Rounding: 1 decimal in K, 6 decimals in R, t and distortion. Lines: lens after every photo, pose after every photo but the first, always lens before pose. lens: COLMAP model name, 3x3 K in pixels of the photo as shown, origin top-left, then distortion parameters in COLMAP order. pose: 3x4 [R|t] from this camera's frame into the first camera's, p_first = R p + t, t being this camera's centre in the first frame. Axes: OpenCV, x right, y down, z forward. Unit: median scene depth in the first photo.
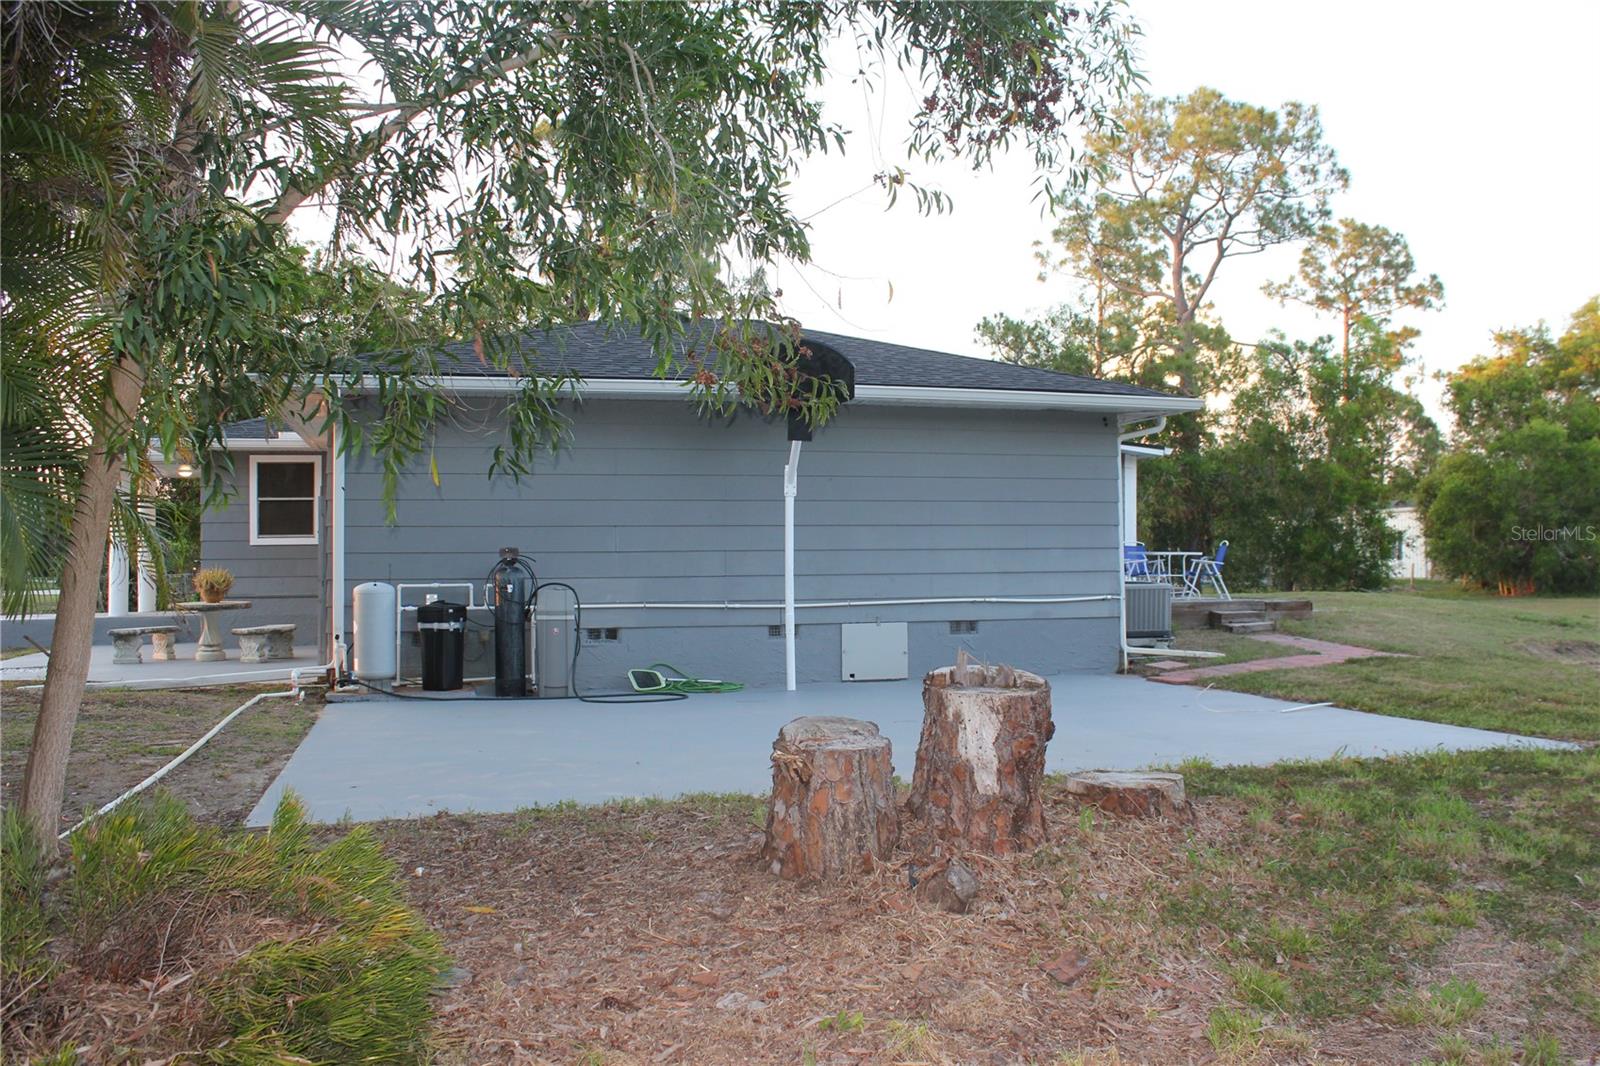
lens RADIAL K [[1511.9, 0, 800.0], [0, 1511.9, 533.0], [0, 0, 1]] dist [0.006495, 0.000346]
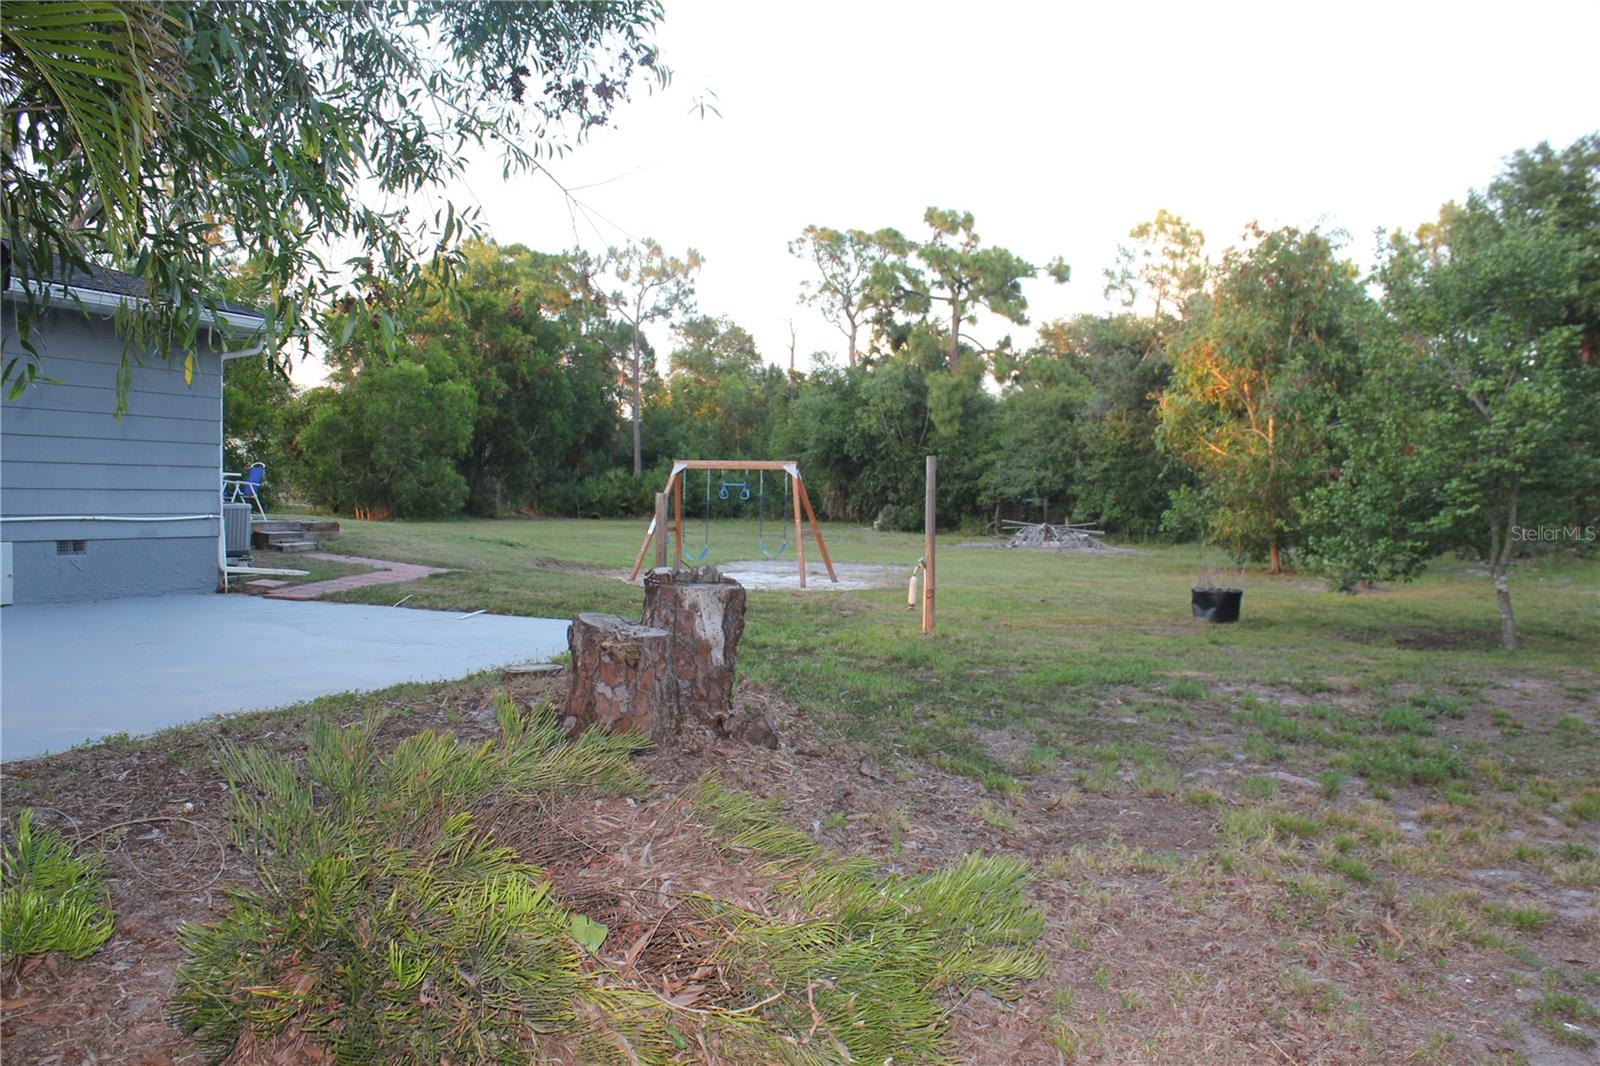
lens RADIAL K [[1511.9, 0, 800.0], [0, 1511.9, 533.0], [0, 0, 1]] dist [0.006495, 0.000346]
pose [[0.717703, 0.001655, 0.696348, -0.218842], [-0.036106, 0.998741, 0.034839, 0.005121], [-0.695413, -0.050146, 0.716858, 0.020079]]
